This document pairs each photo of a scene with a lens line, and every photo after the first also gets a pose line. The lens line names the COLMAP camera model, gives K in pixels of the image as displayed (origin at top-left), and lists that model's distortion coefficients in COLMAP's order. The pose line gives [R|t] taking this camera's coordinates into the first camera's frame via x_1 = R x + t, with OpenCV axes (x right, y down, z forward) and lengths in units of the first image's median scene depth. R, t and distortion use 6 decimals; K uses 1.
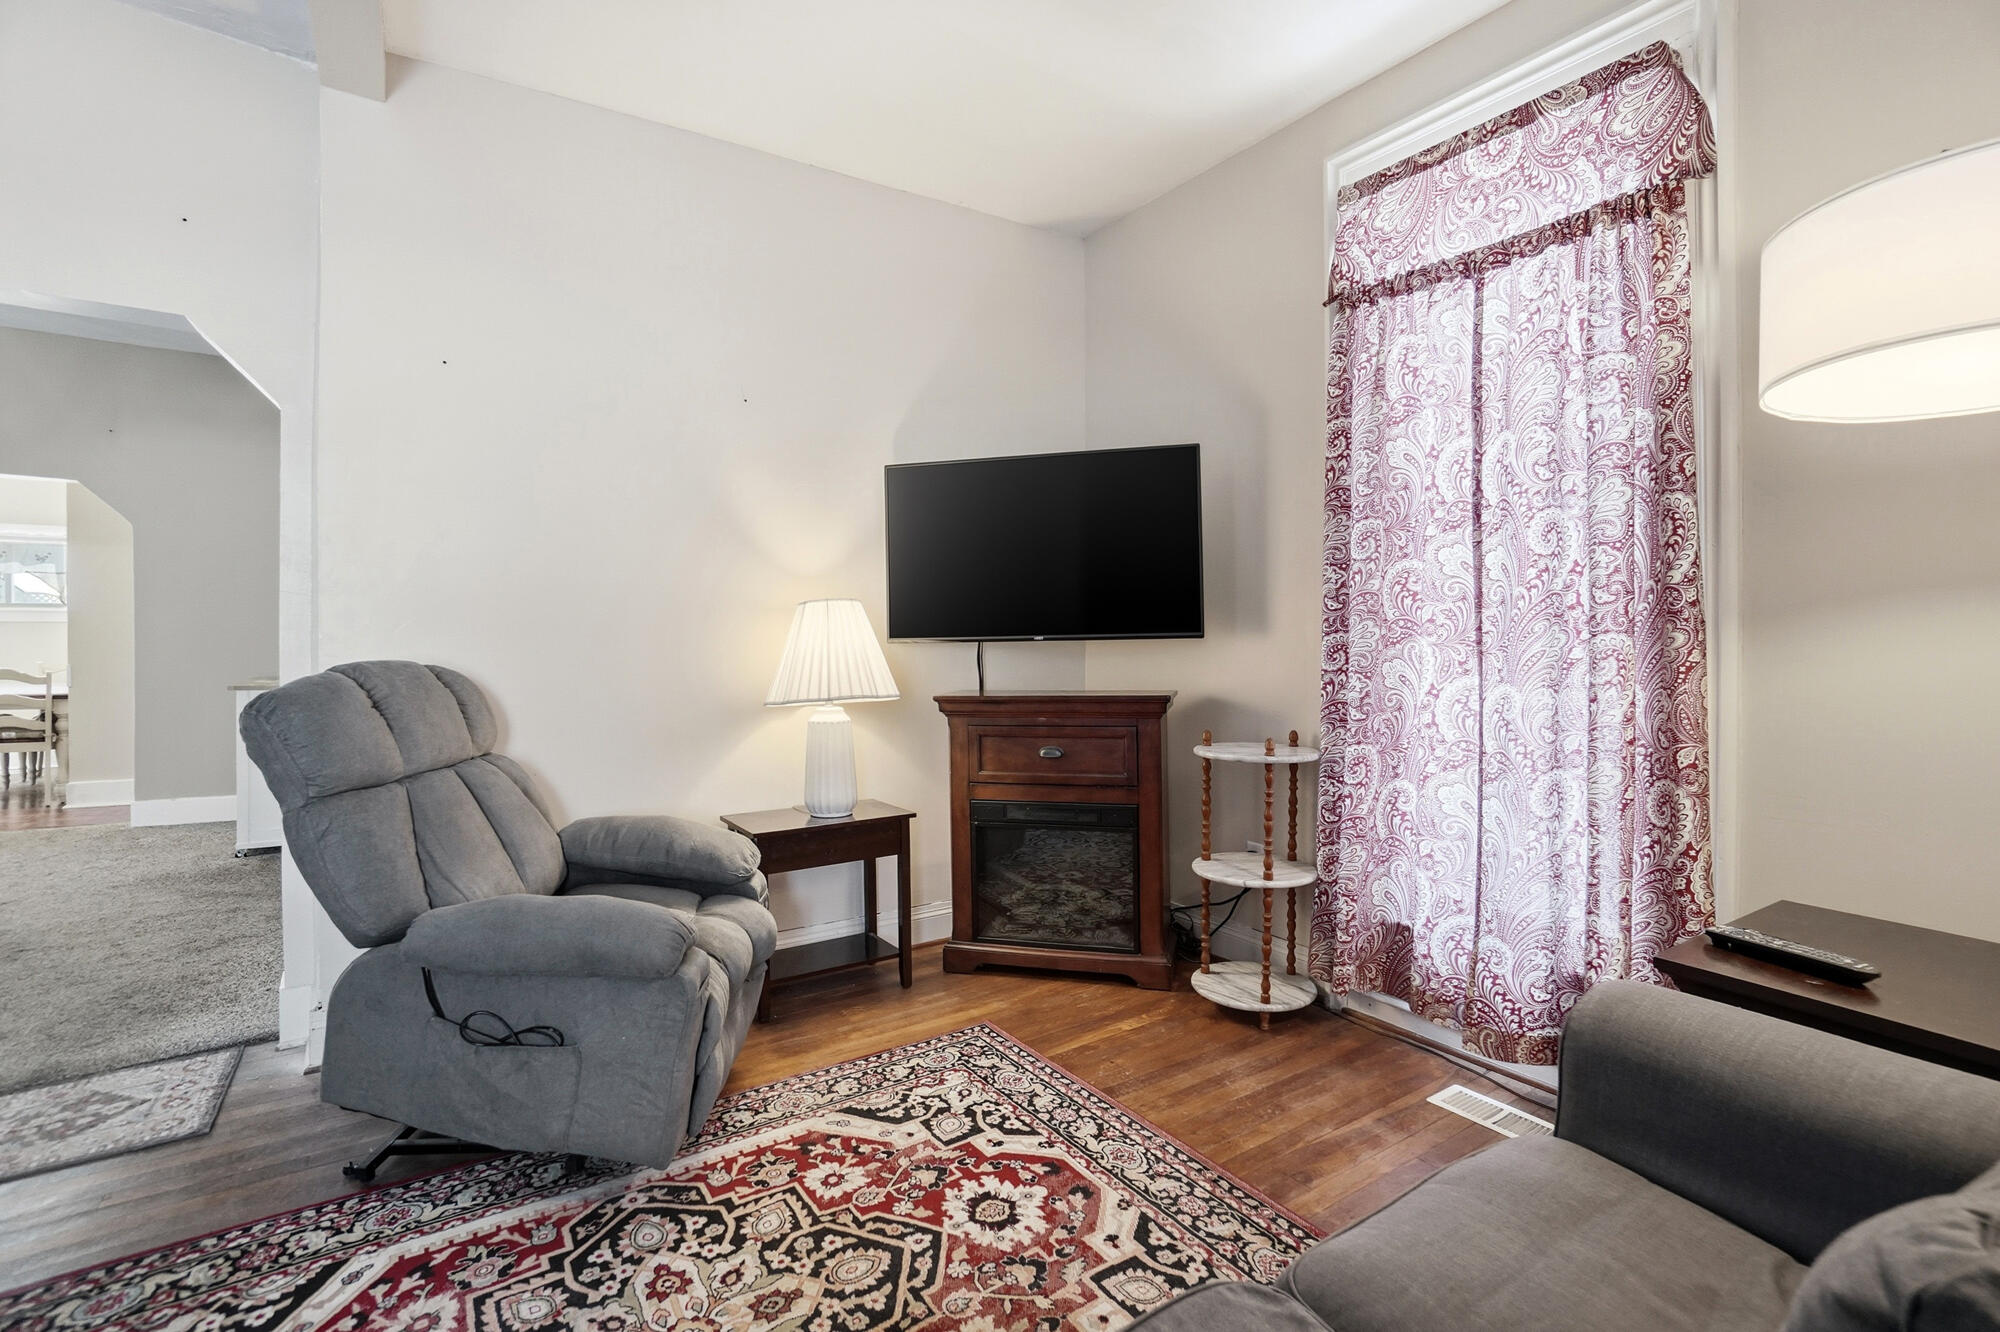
lens RADIAL K [[893.8, 0, 982.1], [0, 893.8, 639.5], [0, 0, 1]] dist [-0.058738, 0.018655]
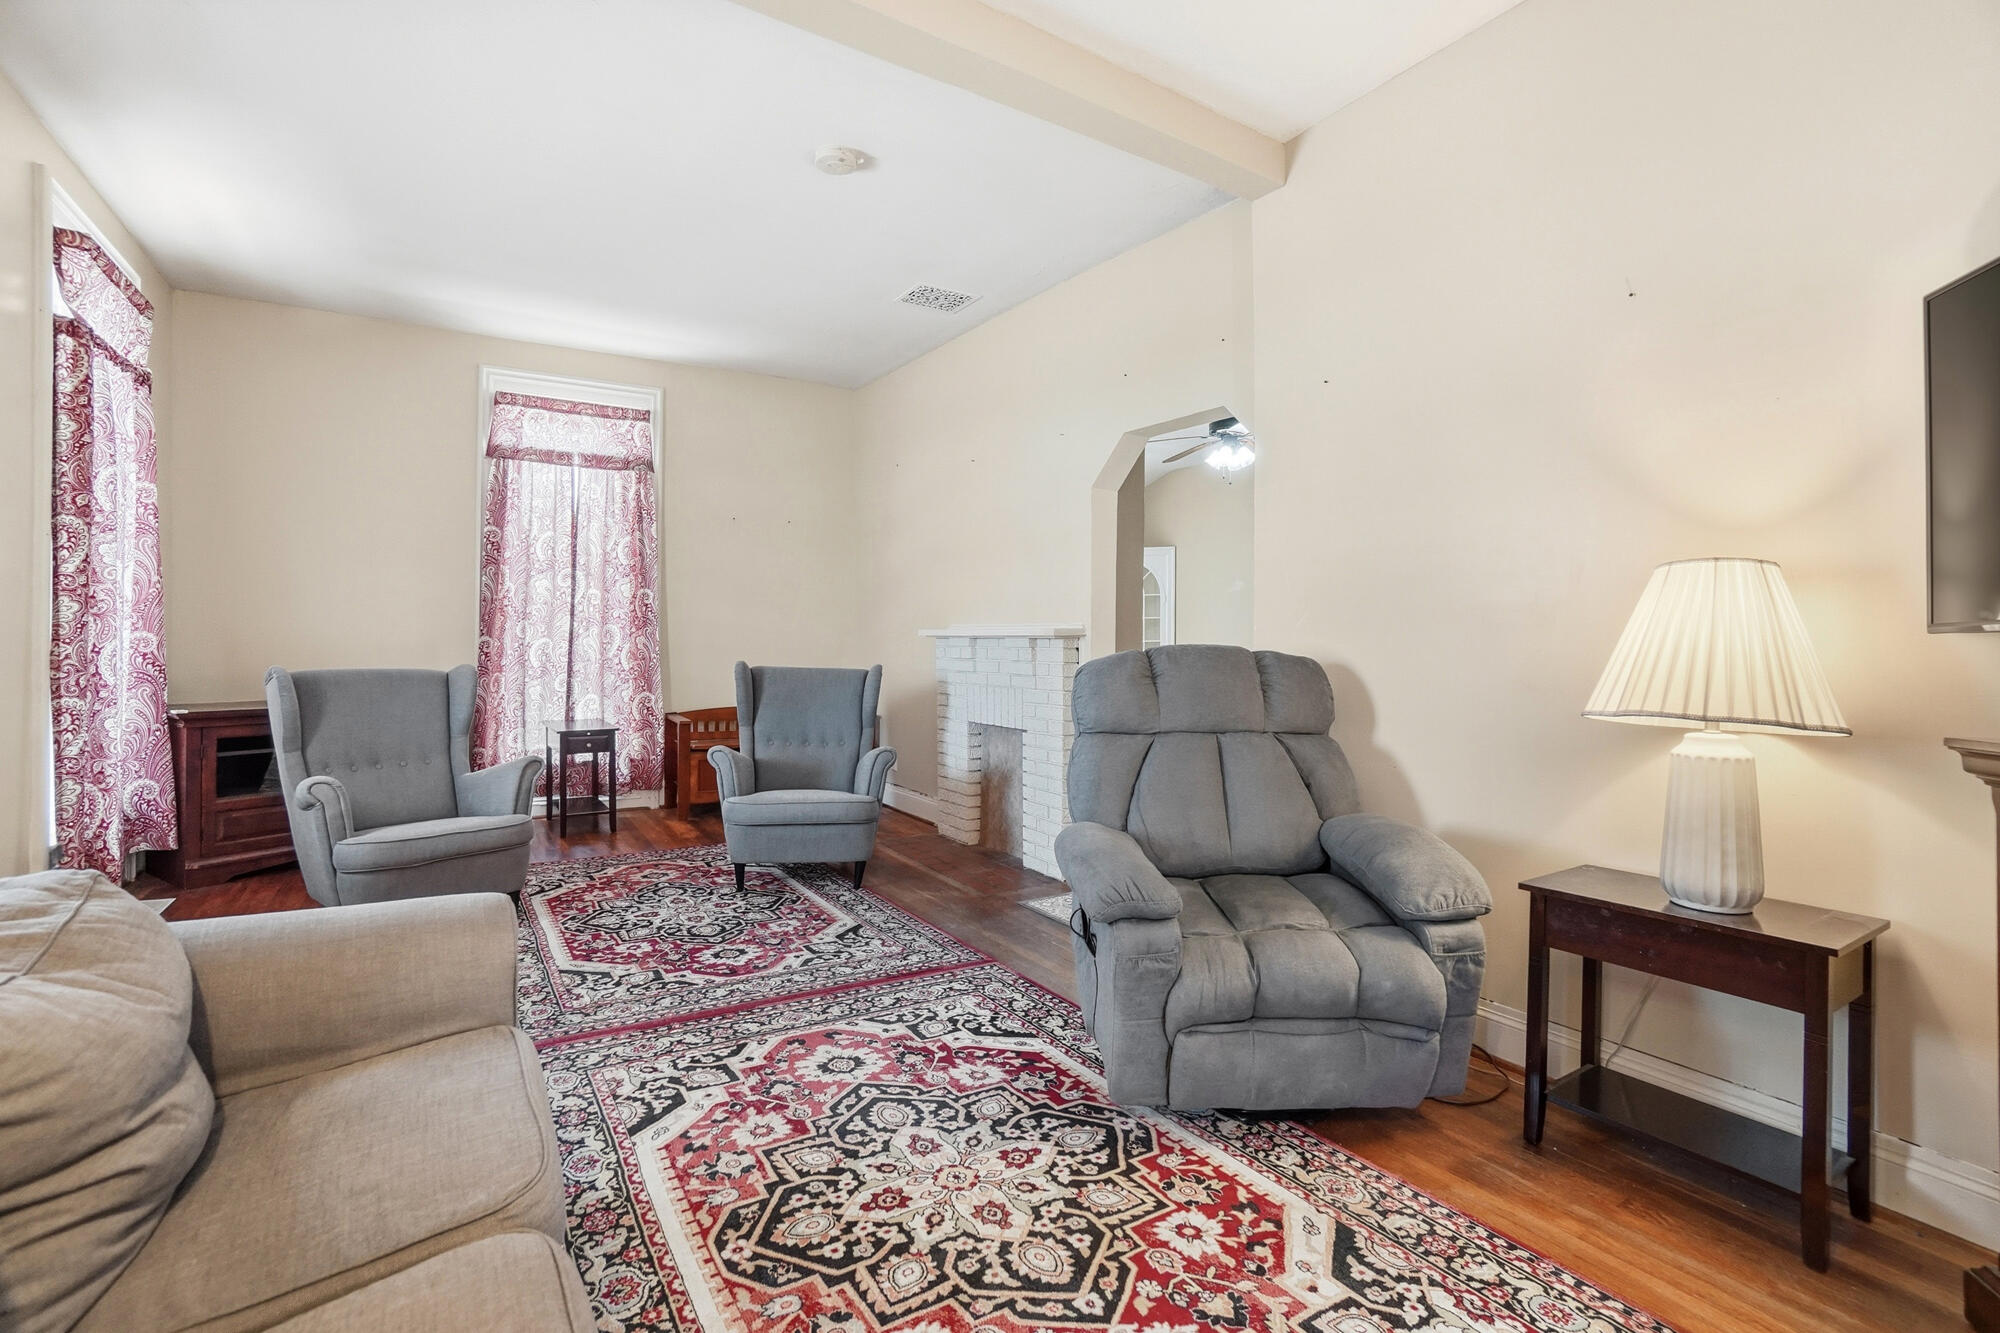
lens RADIAL K [[893.8, 0, 993.3], [0, 893.8, 643.3], [0, 0, 1]] dist [-0.058738, 0.018655]
pose [[-0.009258, -0.002717, -0.999953, 0.628098], [-0.008634, 0.999959, -0.002637, 0.026511], [0.999920, 0.008609, -0.009281, 0.713866]]
